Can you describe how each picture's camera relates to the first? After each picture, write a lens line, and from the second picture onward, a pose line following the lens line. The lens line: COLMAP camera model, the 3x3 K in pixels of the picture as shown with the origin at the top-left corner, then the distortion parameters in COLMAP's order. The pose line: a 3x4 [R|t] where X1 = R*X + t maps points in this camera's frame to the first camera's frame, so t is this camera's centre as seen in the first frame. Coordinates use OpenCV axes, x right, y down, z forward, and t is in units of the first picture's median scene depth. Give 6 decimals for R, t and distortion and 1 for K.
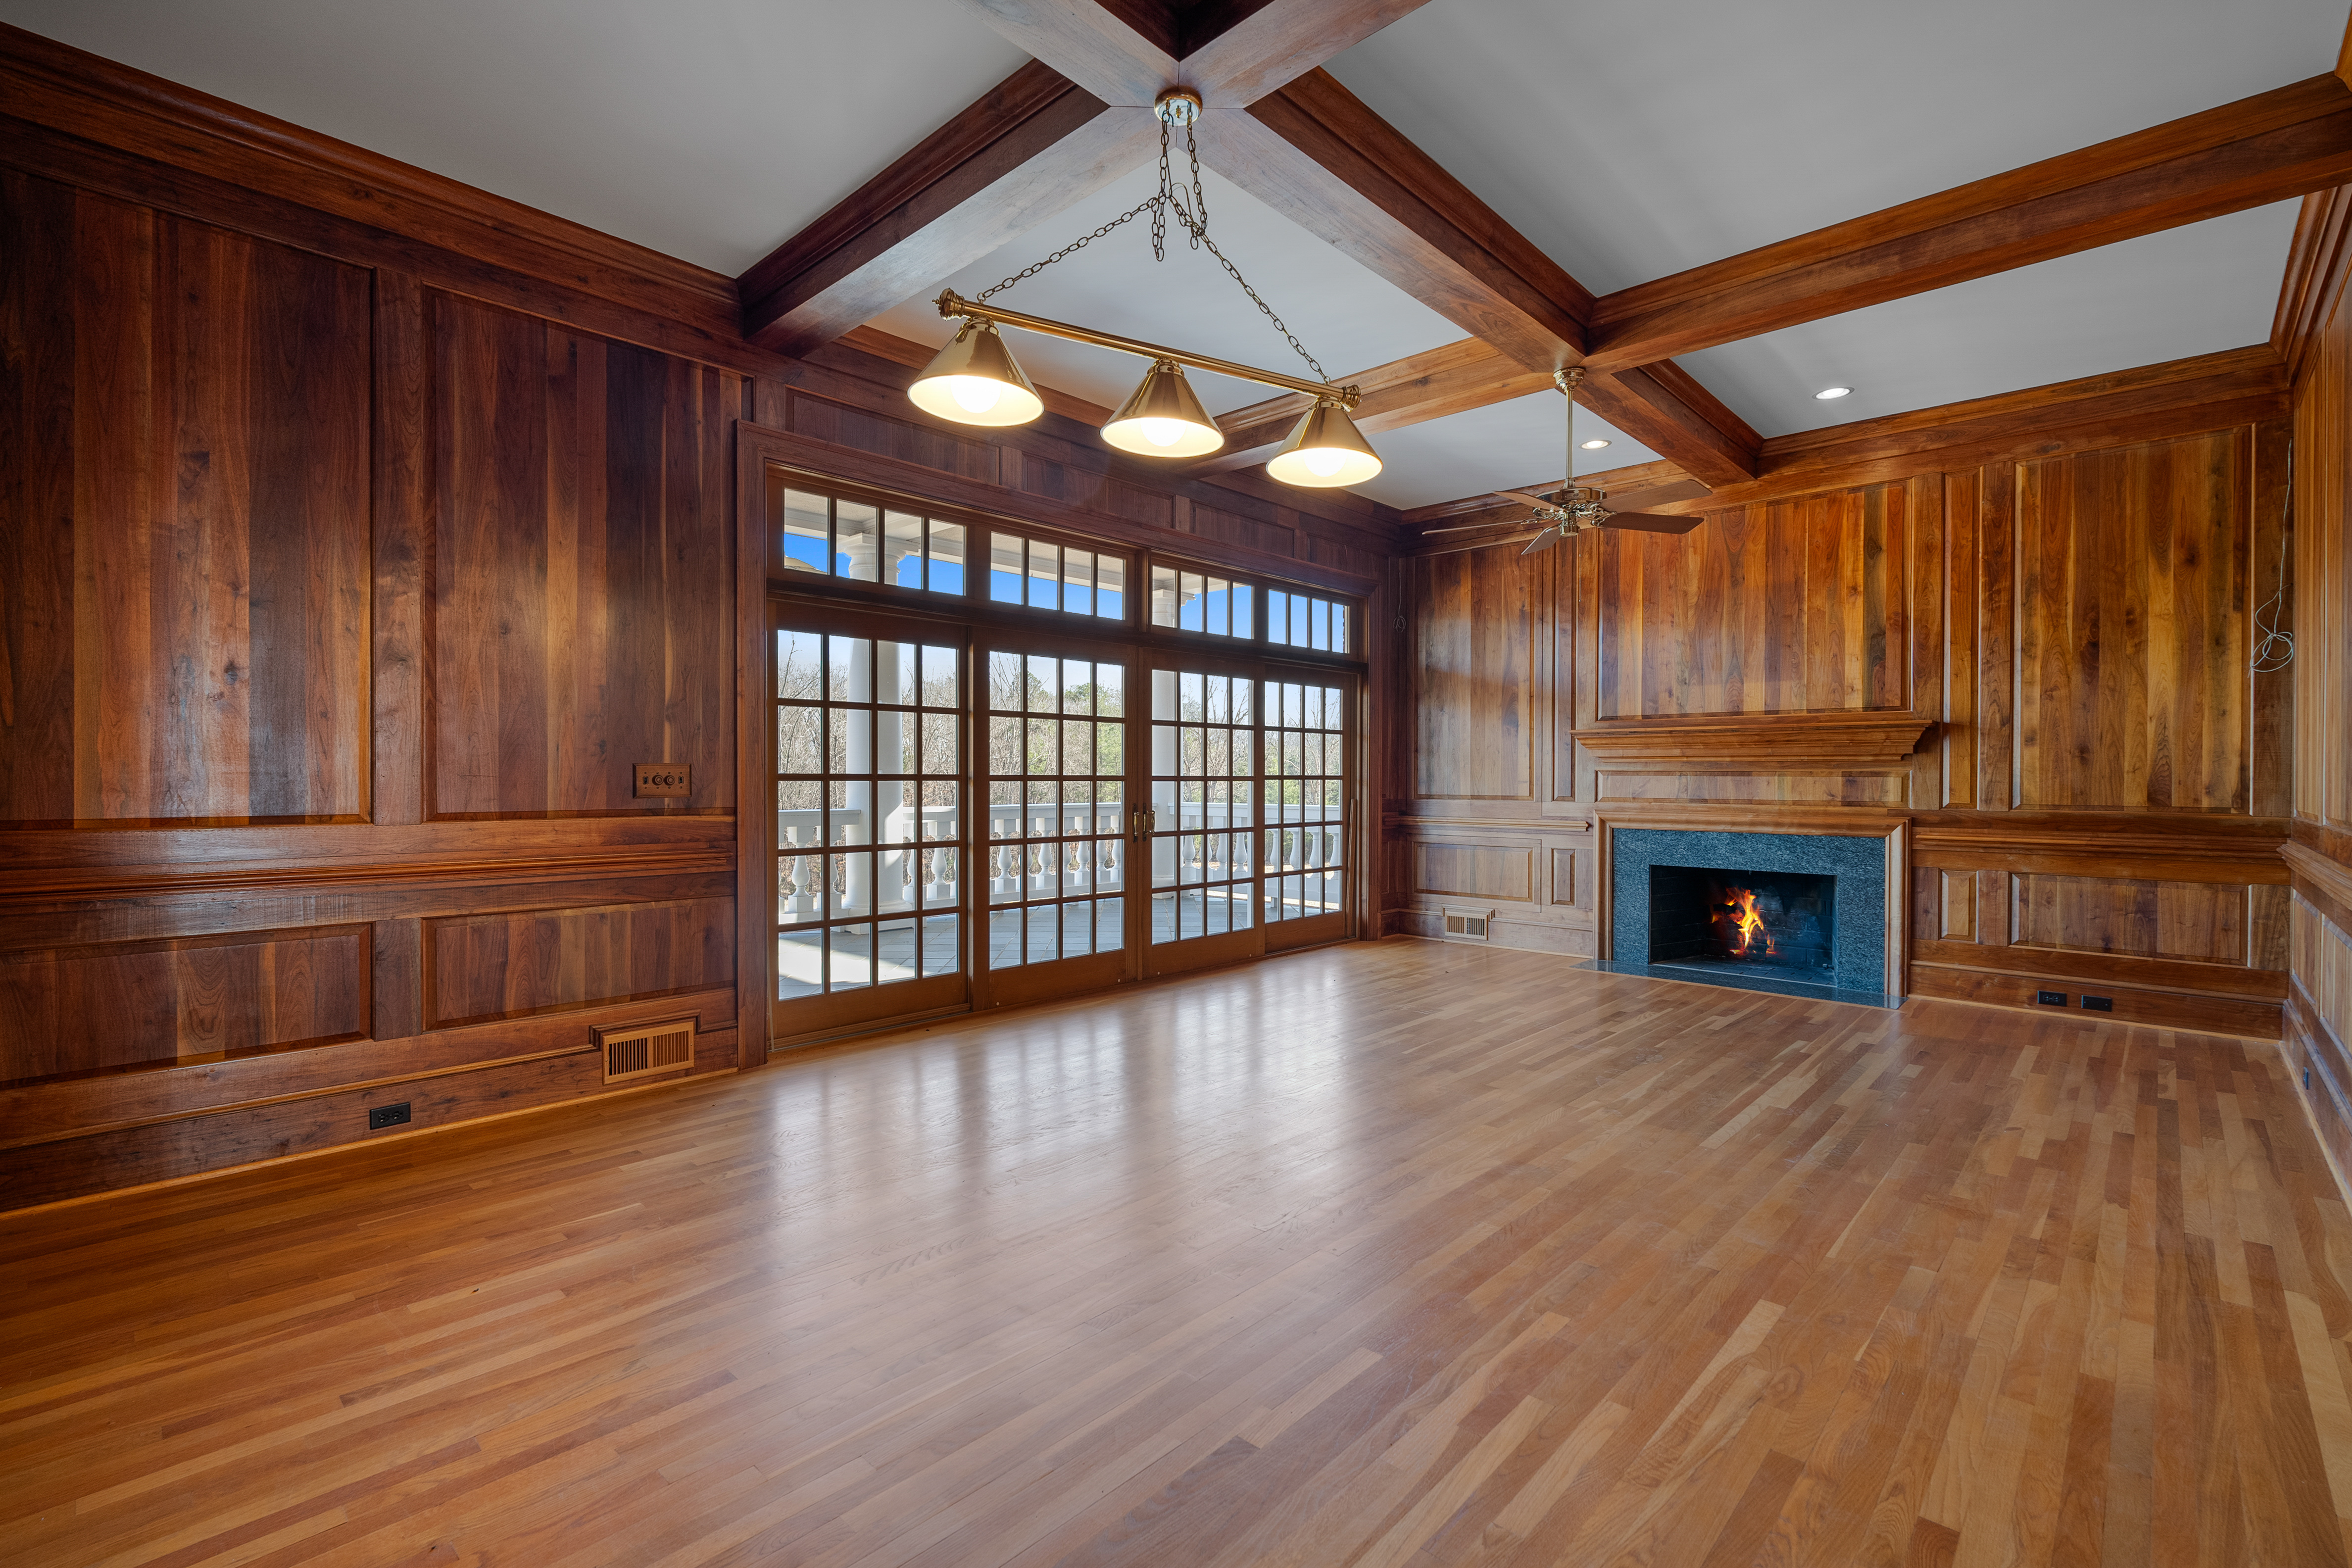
lens RADIAL K [[1031.6, 0, 1169.7], [0, 1031.6, 794.0], [0, 0, 1]] dist [-0.005475, 0.000615]
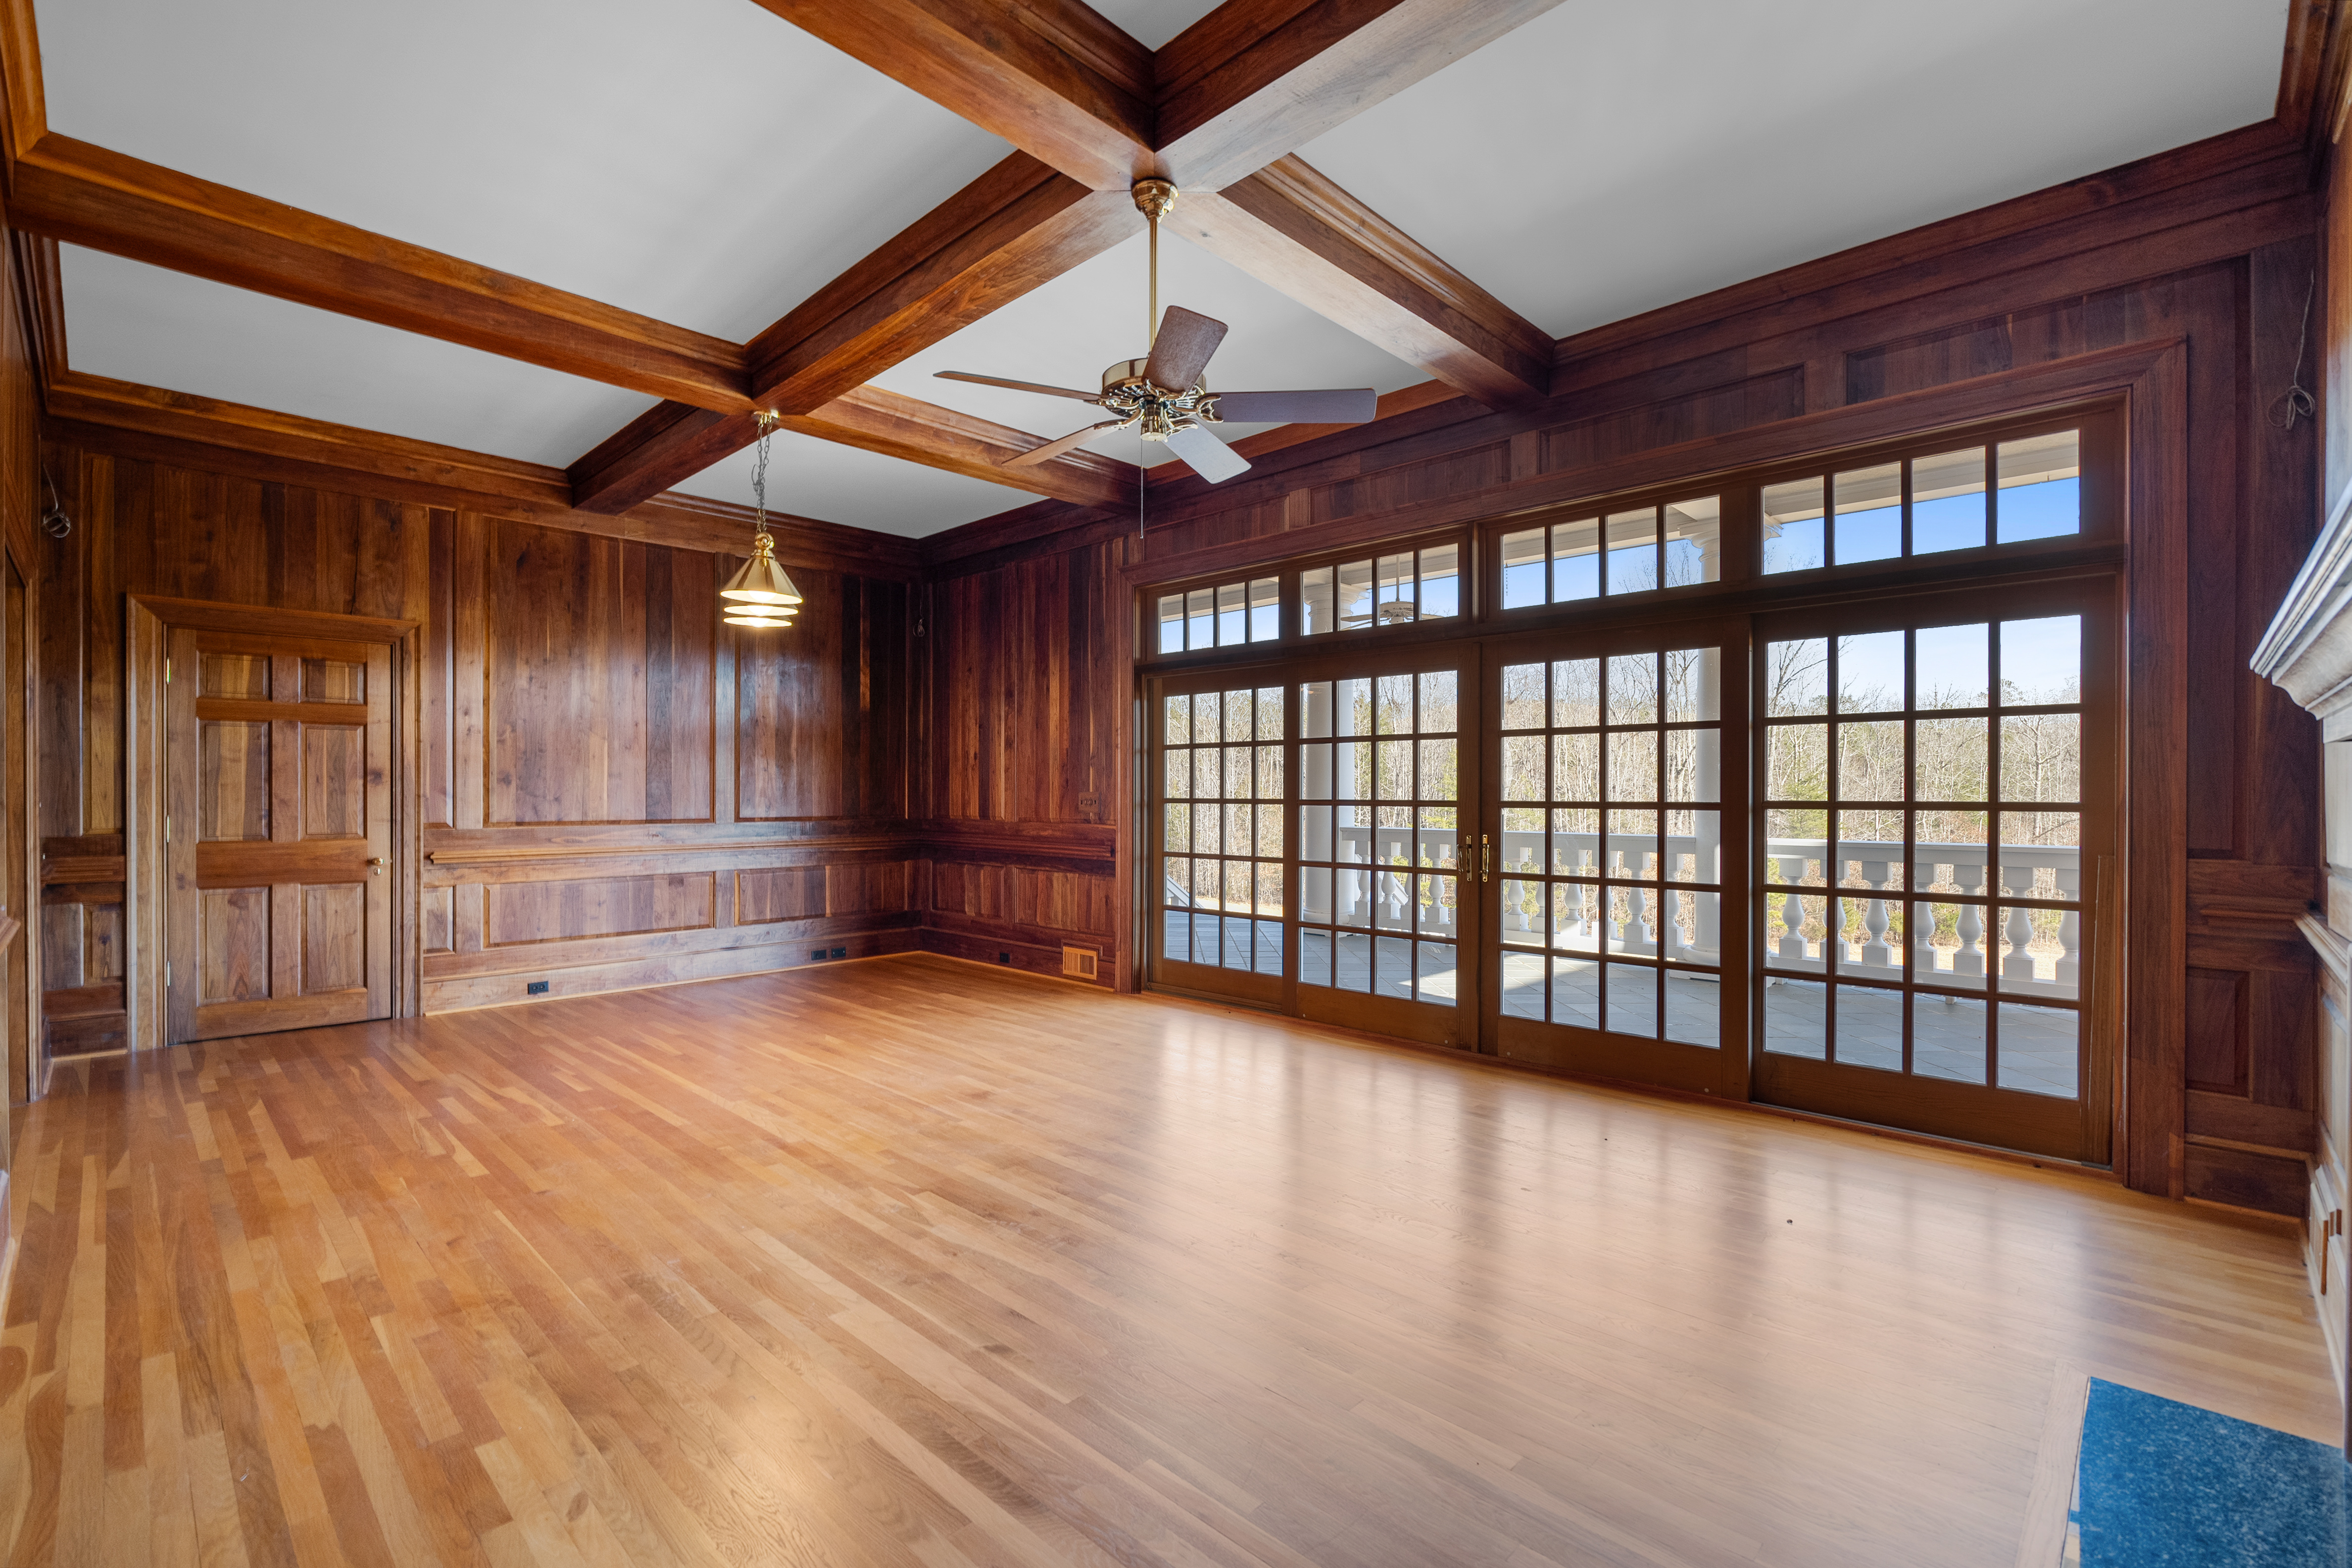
lens RADIAL K [[1031.6, 0, 1171.4], [0, 1031.6, 779.3], [0, 0, 1]] dist [-0.005475, 0.000615]
pose [[0.000792, -0.015026, -0.999887, 1.252665], [-0.018157, 0.999722, -0.015038, -0.027900], [0.999835, 0.018167, 0.000519, 1.208719]]
